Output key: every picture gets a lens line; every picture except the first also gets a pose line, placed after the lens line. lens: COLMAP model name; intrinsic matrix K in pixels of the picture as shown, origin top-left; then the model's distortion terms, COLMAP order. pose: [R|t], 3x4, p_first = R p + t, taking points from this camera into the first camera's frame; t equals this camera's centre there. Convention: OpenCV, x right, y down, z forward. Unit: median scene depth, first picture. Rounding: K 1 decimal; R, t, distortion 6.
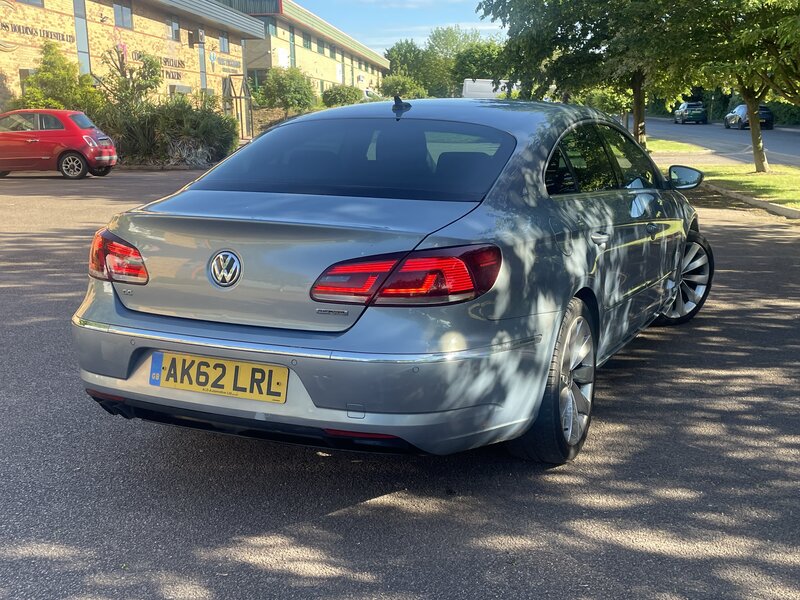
lens RADIAL K [[936.8, 0, 401.5], [0, 936.8, 308.2], [0, 0, 1]] dist [0.107357, -0.167144]
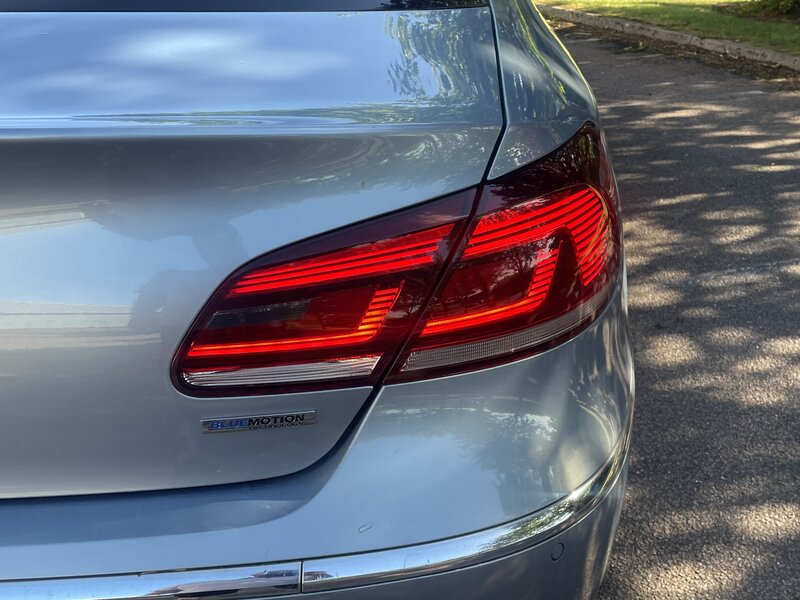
lens RADIAL K [[946.1, 0, 400.0], [0, 946.1, 300.0], [0, 0, 1]] dist [0.075658, -0.044591]
pose [[0.903552, -0.179796, 0.388931, -0.115217], [0.097931, 0.970331, 0.221058, -0.077364], [-0.417137, -0.161649, 0.894352, 0.575677]]
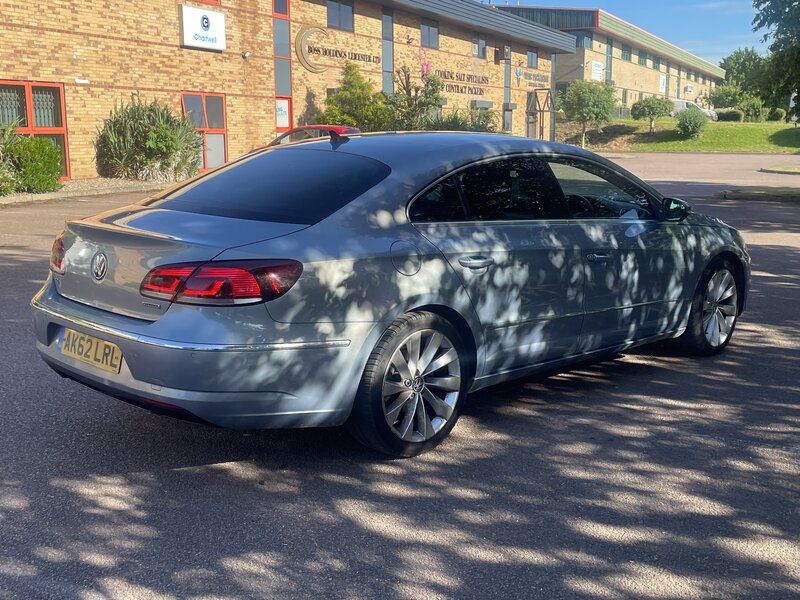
lens RADIAL K [[936.8, 0, 401.5], [0, 936.8, 308.2], [0, 0, 1]] dist [0.107357, -0.167144]
pose [[0.937954, 0.074359, -0.338693, 0.545453], [-0.078103, 0.996942, 0.002583, -0.017348], [0.337850, 0.024030, 0.940893, -0.070415]]
